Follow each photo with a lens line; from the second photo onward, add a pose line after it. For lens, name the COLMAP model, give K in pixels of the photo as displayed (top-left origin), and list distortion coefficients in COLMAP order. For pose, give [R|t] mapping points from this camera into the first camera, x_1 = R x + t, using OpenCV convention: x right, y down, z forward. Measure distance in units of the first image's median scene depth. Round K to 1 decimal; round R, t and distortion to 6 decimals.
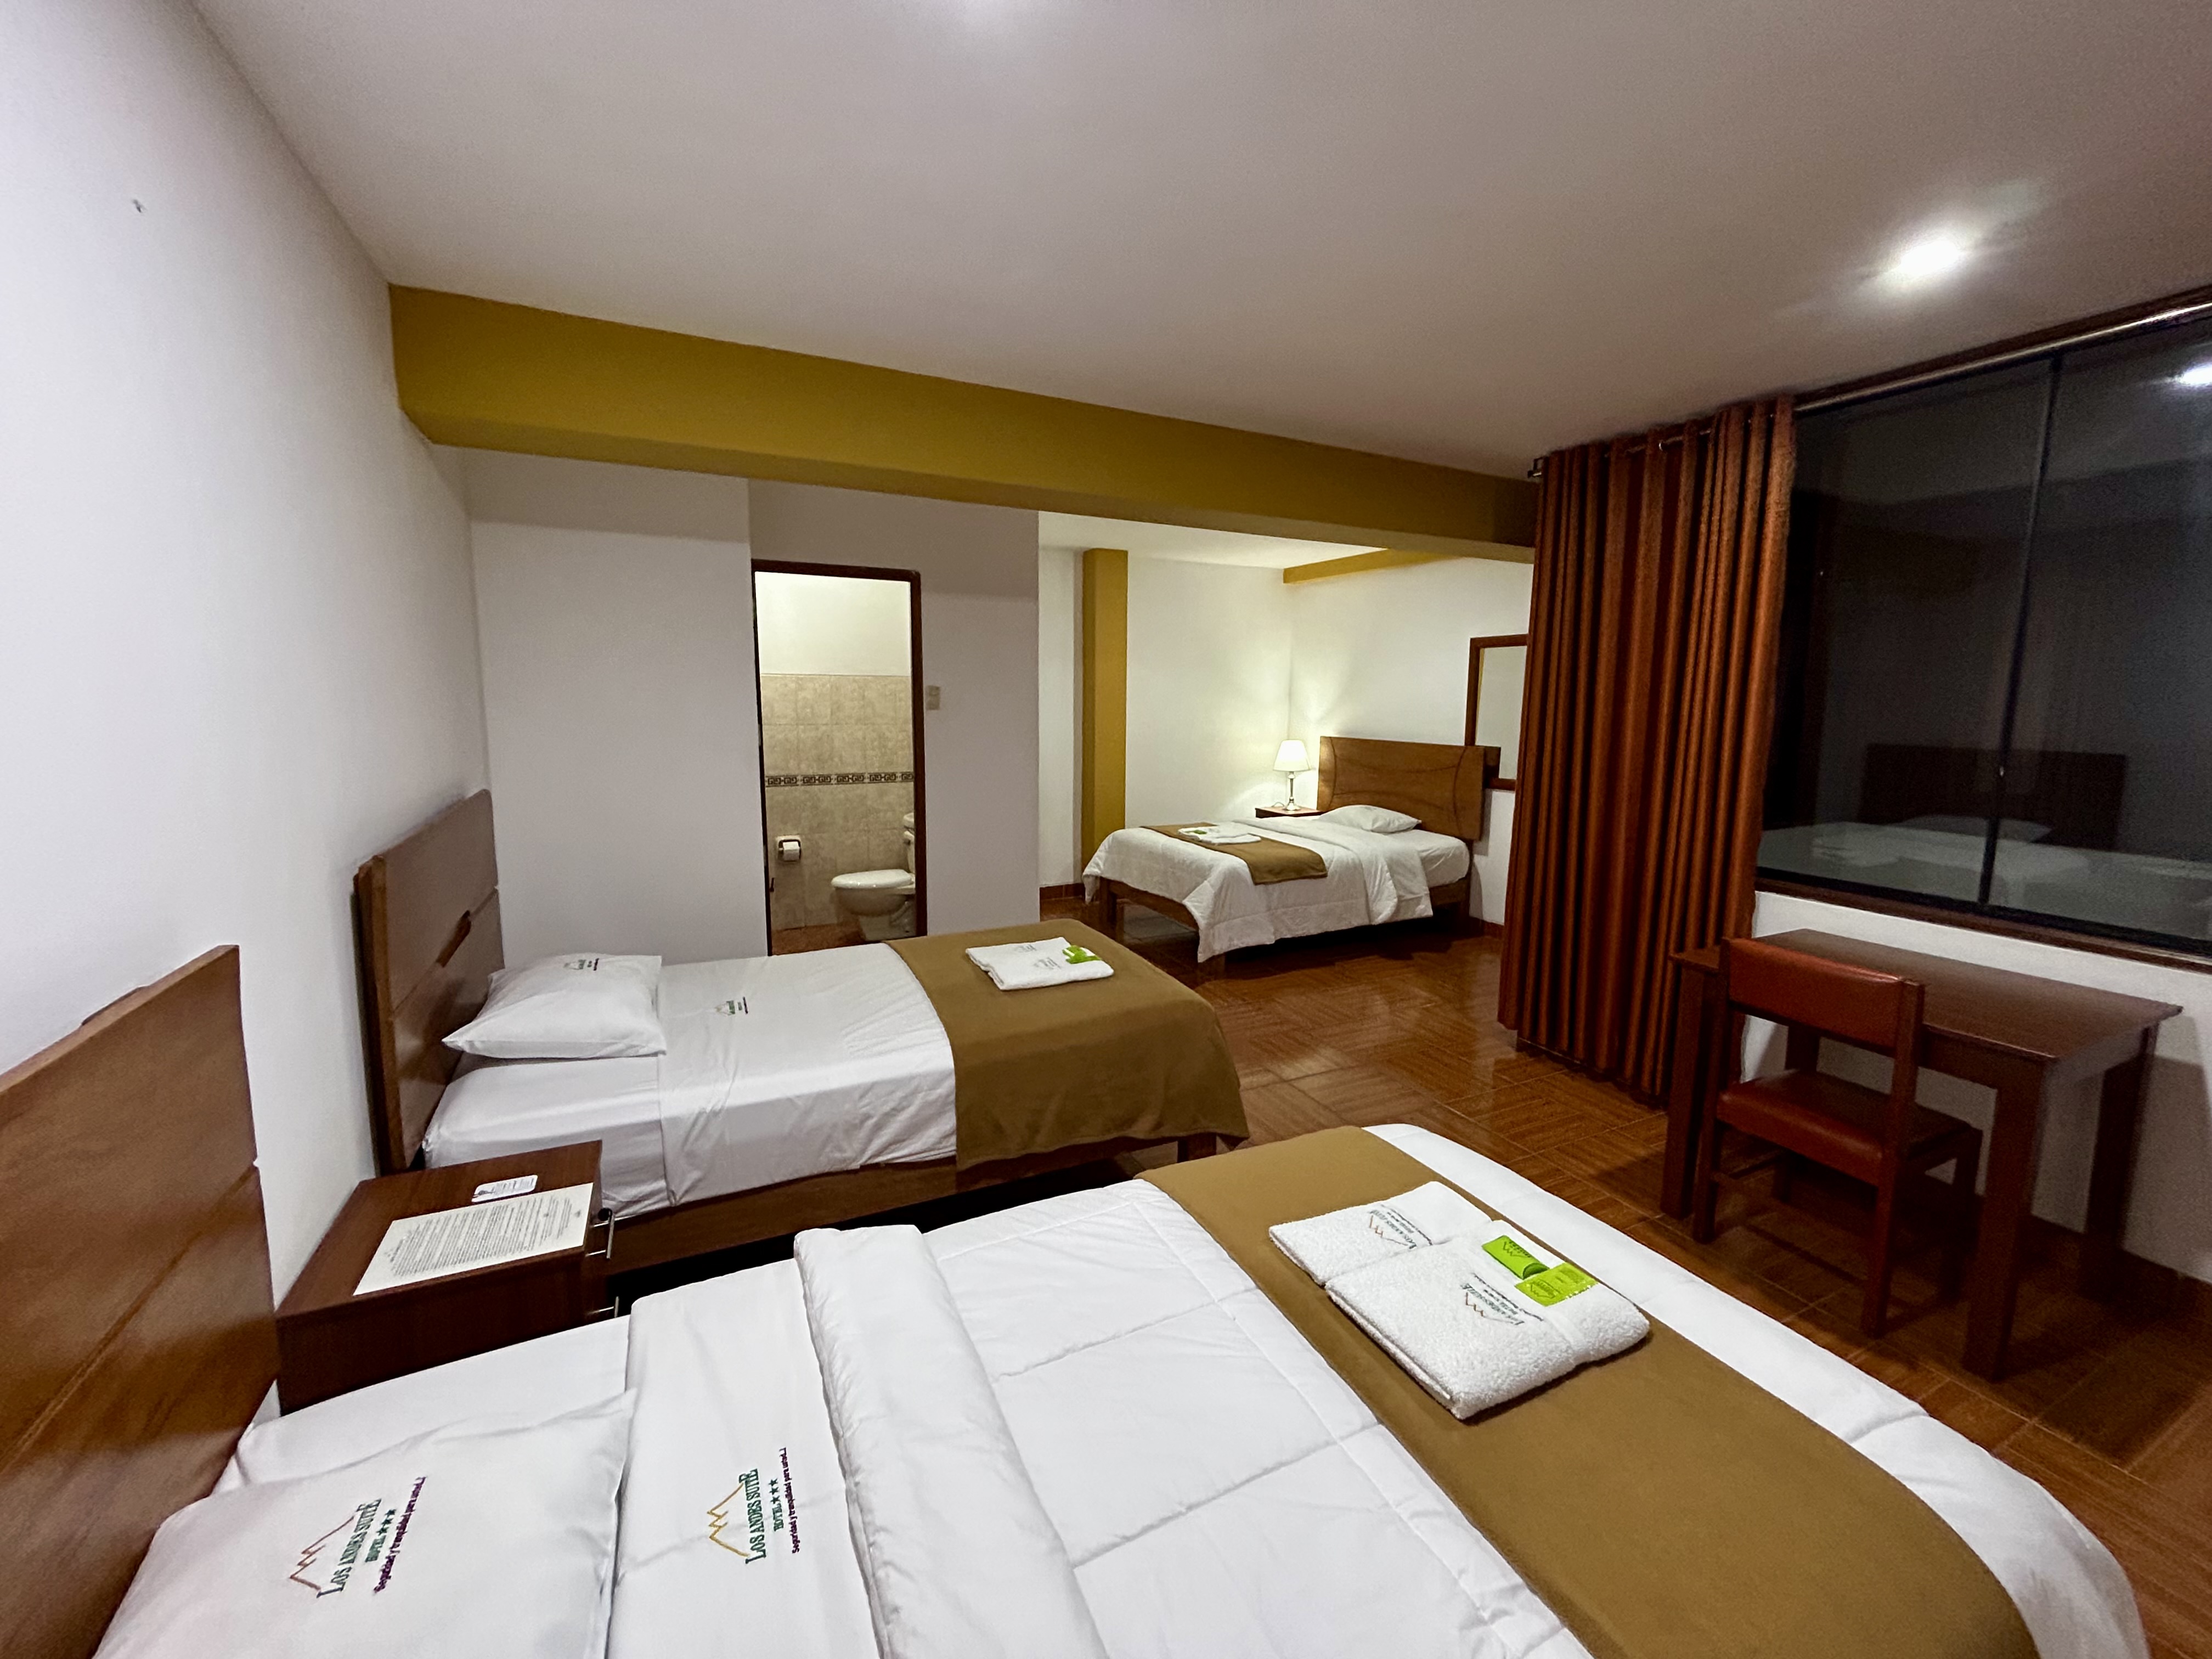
lens RADIAL K [[895.4, 0, 1112.2], [0, 895.4, 836.8], [0, 0, 1]] dist [0.006055, -0.000739]
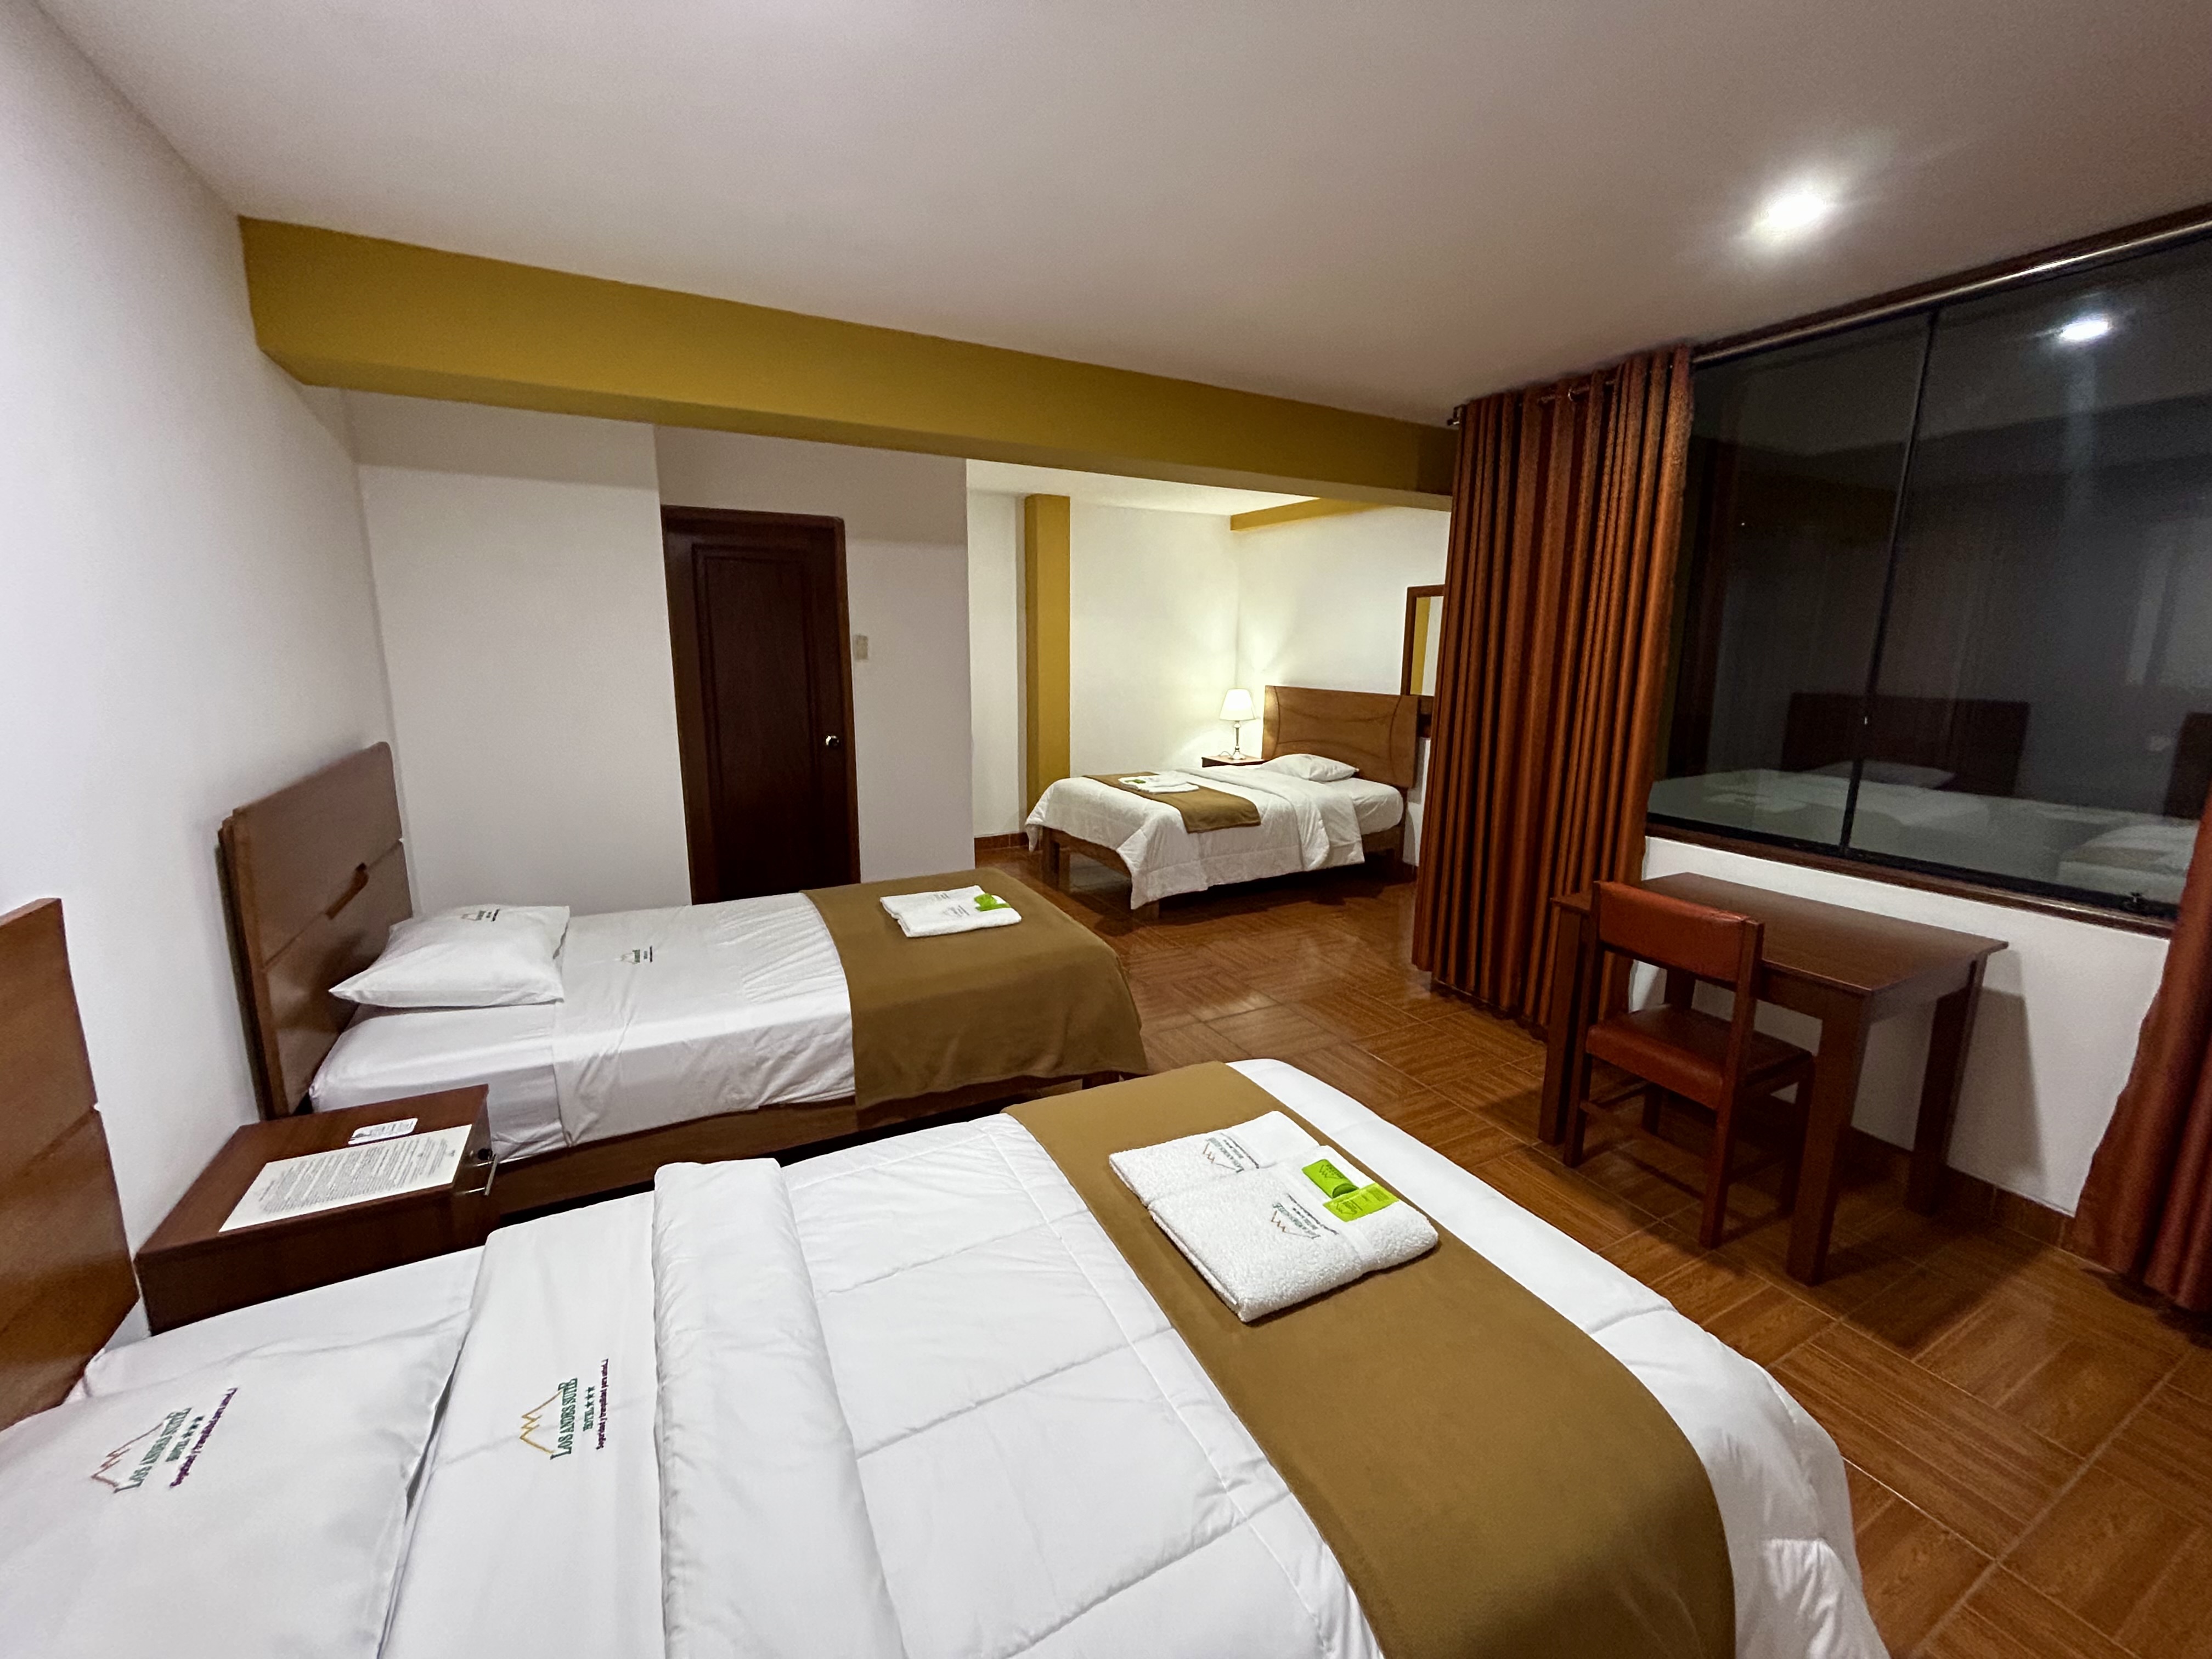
lens RADIAL K [[895.4, 0, 1121.6], [0, 895.4, 836.9], [0, 0, 1]] dist [0.006055, -0.000739]
pose [[0.999615, -0.005615, 0.027181, 0.110054], [0.004039, 0.998326, 0.057690, -0.002029], [-0.027459, -0.057558, 0.997964, -0.027050]]
